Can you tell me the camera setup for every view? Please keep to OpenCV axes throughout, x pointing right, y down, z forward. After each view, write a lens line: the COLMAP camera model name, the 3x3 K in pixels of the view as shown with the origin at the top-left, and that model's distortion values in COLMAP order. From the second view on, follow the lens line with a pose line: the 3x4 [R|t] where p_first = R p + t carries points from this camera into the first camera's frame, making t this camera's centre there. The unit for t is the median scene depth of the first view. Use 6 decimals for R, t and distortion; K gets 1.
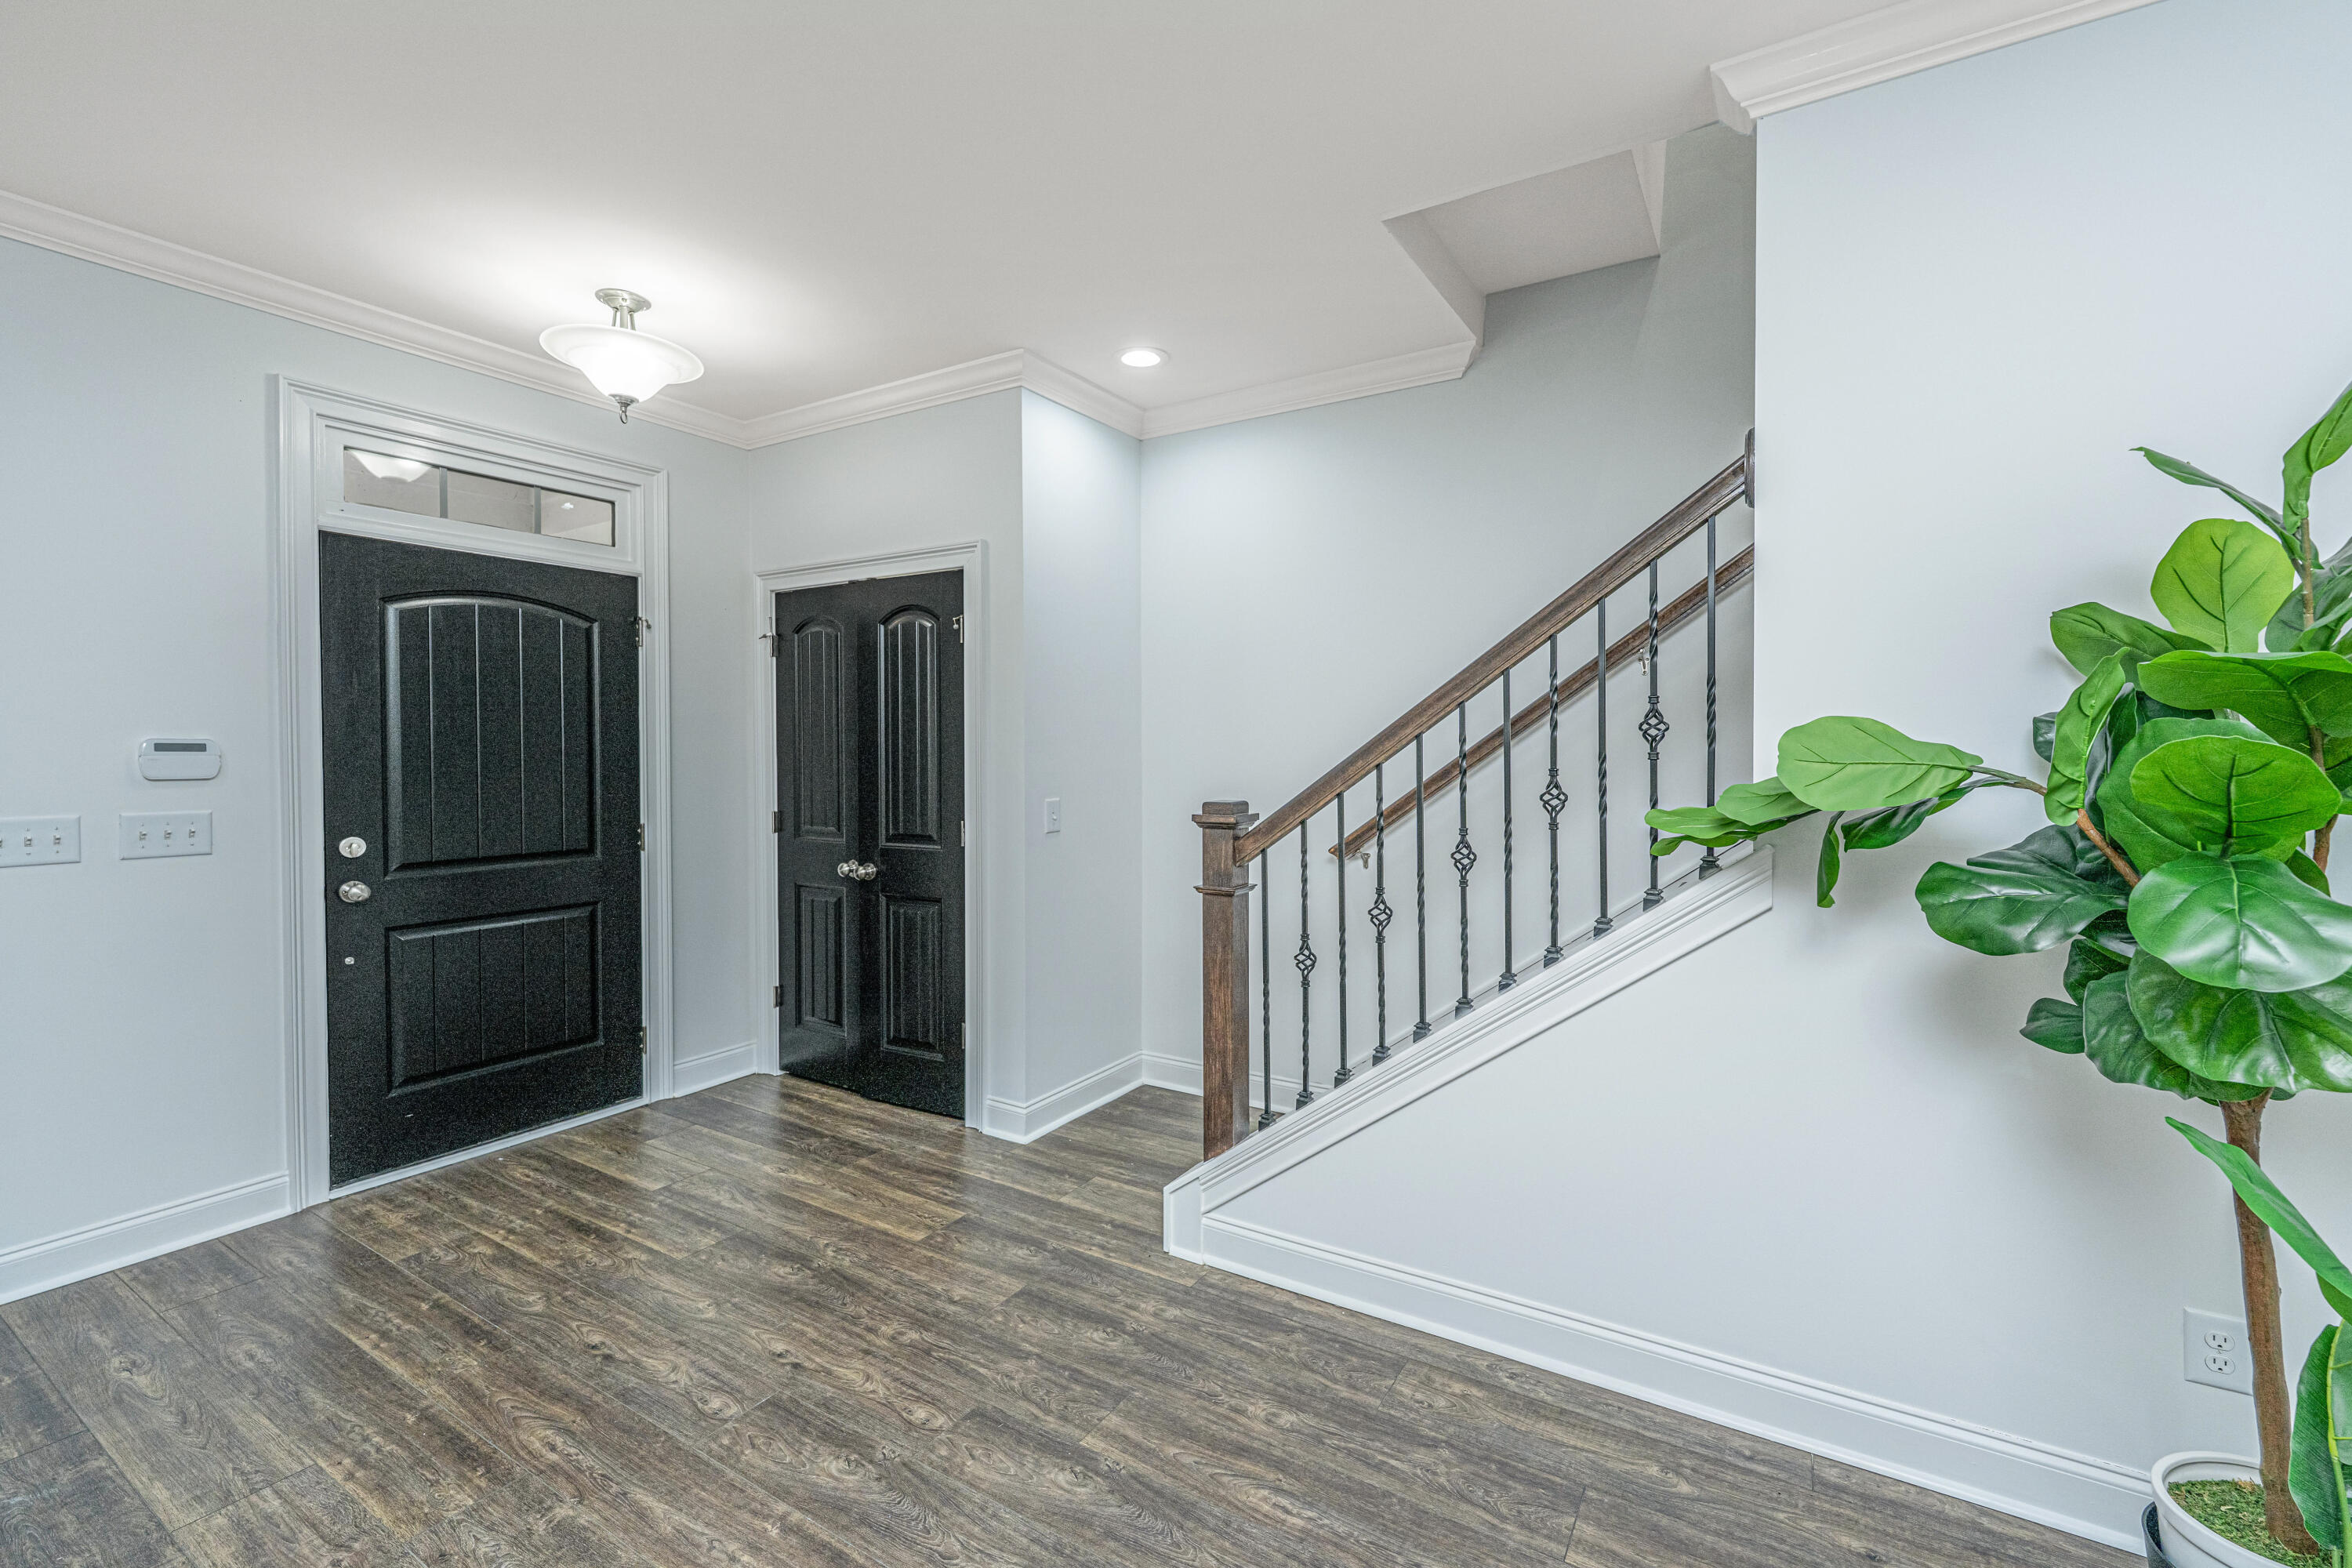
lens RADIAL K [[984.8, 0, 1170.2], [0, 984.8, 777.7], [0, 0, 1]] dist [0.000466, 0.000281]
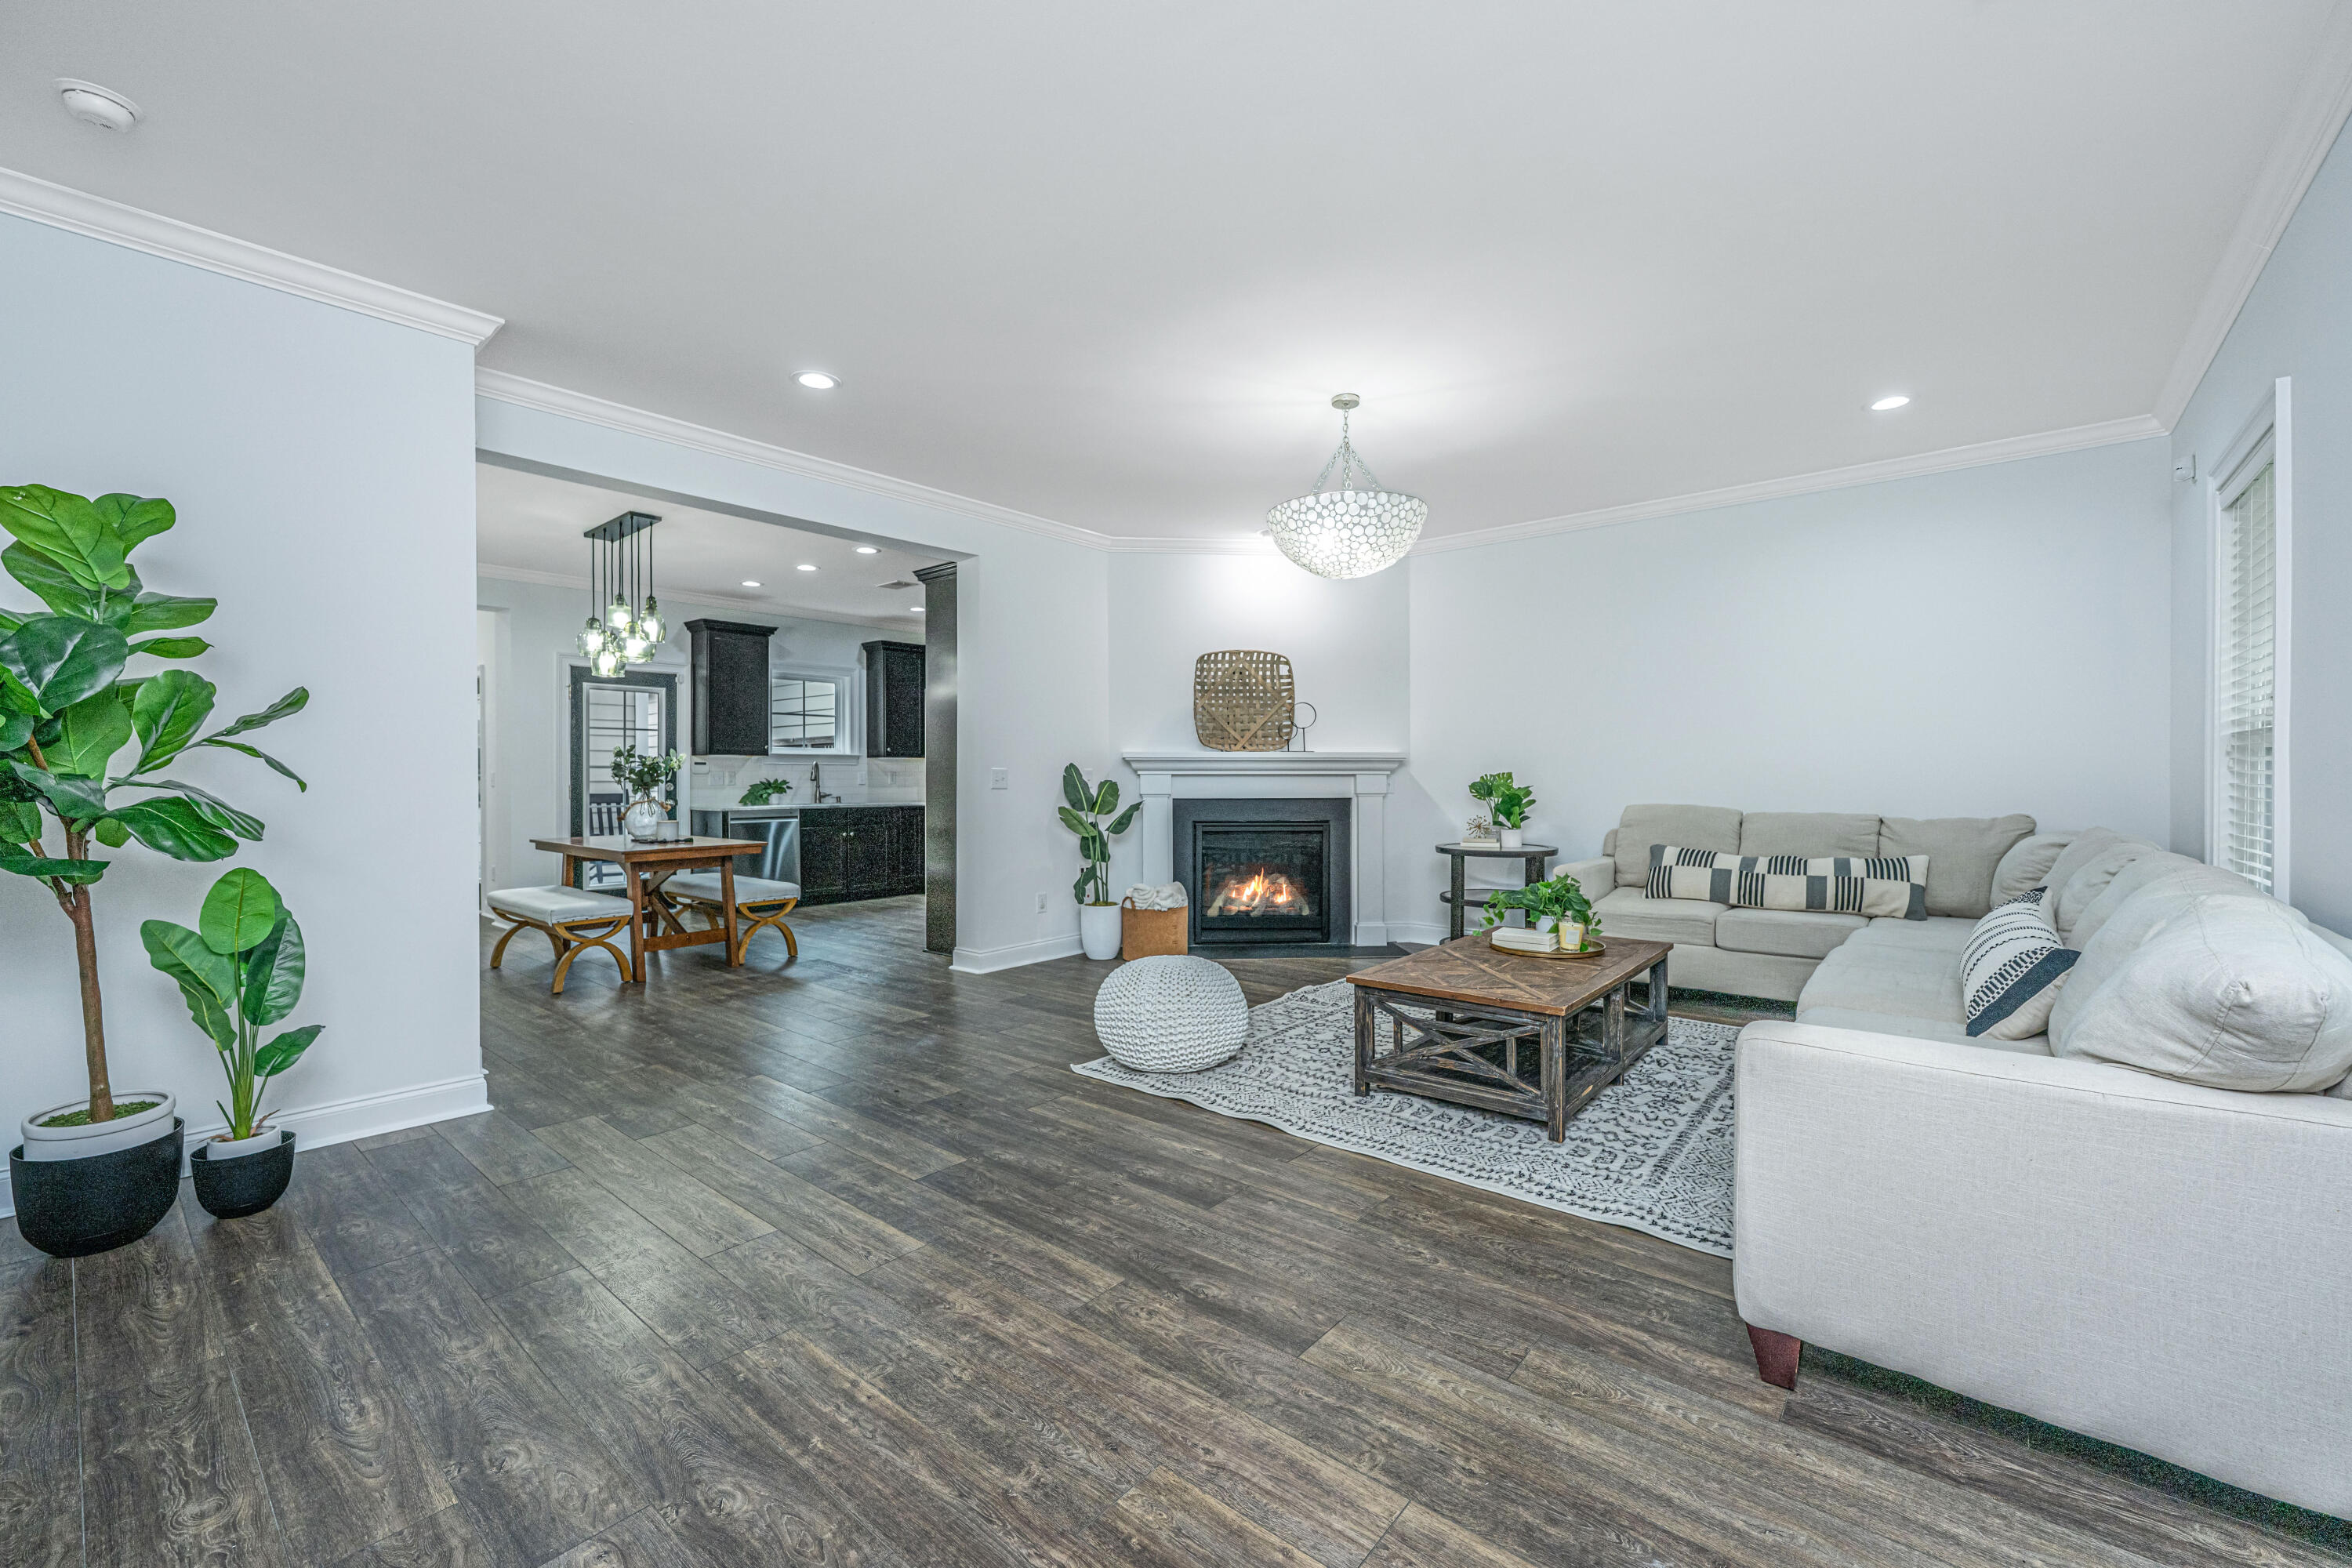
lens RADIAL K [[984.8, 0, 1170.2], [0, 984.8, 777.7], [0, 0, 1]] dist [0.000466, 0.000281]
pose [[-0.987293, 0.004291, 0.158853, -0.889825], [0.008601, 0.999613, 0.026455, 0.044898], [-0.158678, 0.027485, -0.986948, 1.845256]]
